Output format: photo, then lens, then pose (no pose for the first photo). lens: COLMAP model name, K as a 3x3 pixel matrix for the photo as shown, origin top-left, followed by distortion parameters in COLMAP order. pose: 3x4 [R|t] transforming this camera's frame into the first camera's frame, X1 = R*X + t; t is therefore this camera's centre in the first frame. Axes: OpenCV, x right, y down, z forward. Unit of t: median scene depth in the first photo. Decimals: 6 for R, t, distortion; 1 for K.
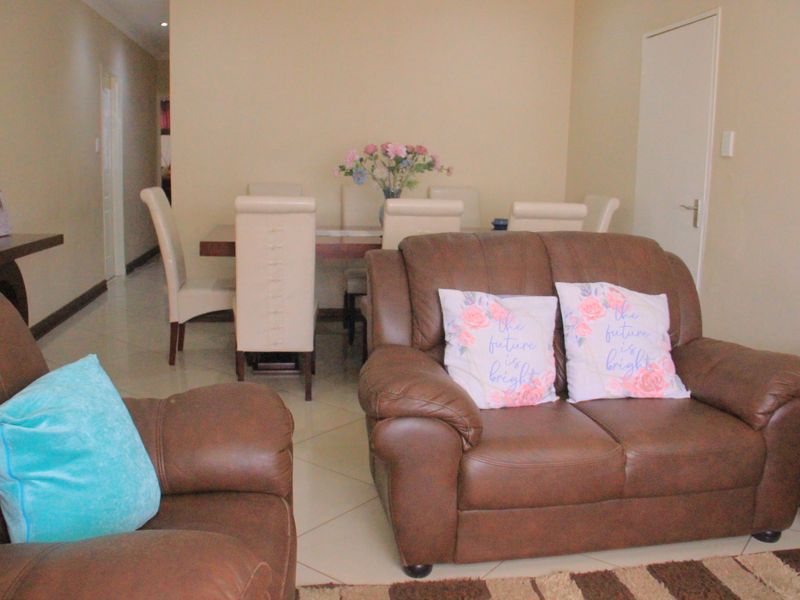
lens RADIAL K [[739.7, 0, 400.0], [0, 739.7, 300.0], [0, 0, 1]] dist [-0.127210, 0.012834]
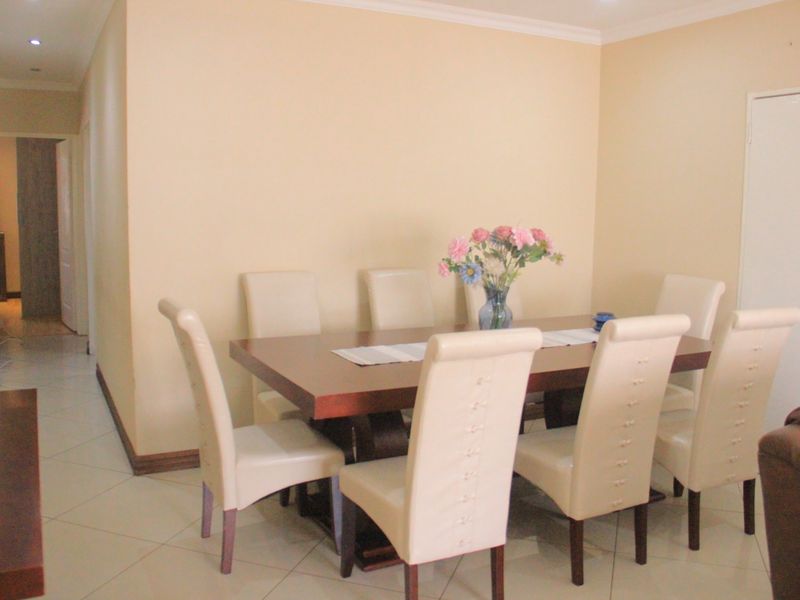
lens RADIAL K [[739.7, 0, 400.0], [0, 739.7, 300.0], [0, 0, 1]] dist [-0.127210, 0.012834]
pose [[0.942295, -0.054081, 0.330386, -0.585747], [0.065631, 0.997558, -0.023896, -0.204737], [-0.328287, 0.044201, 0.943543, 0.531236]]
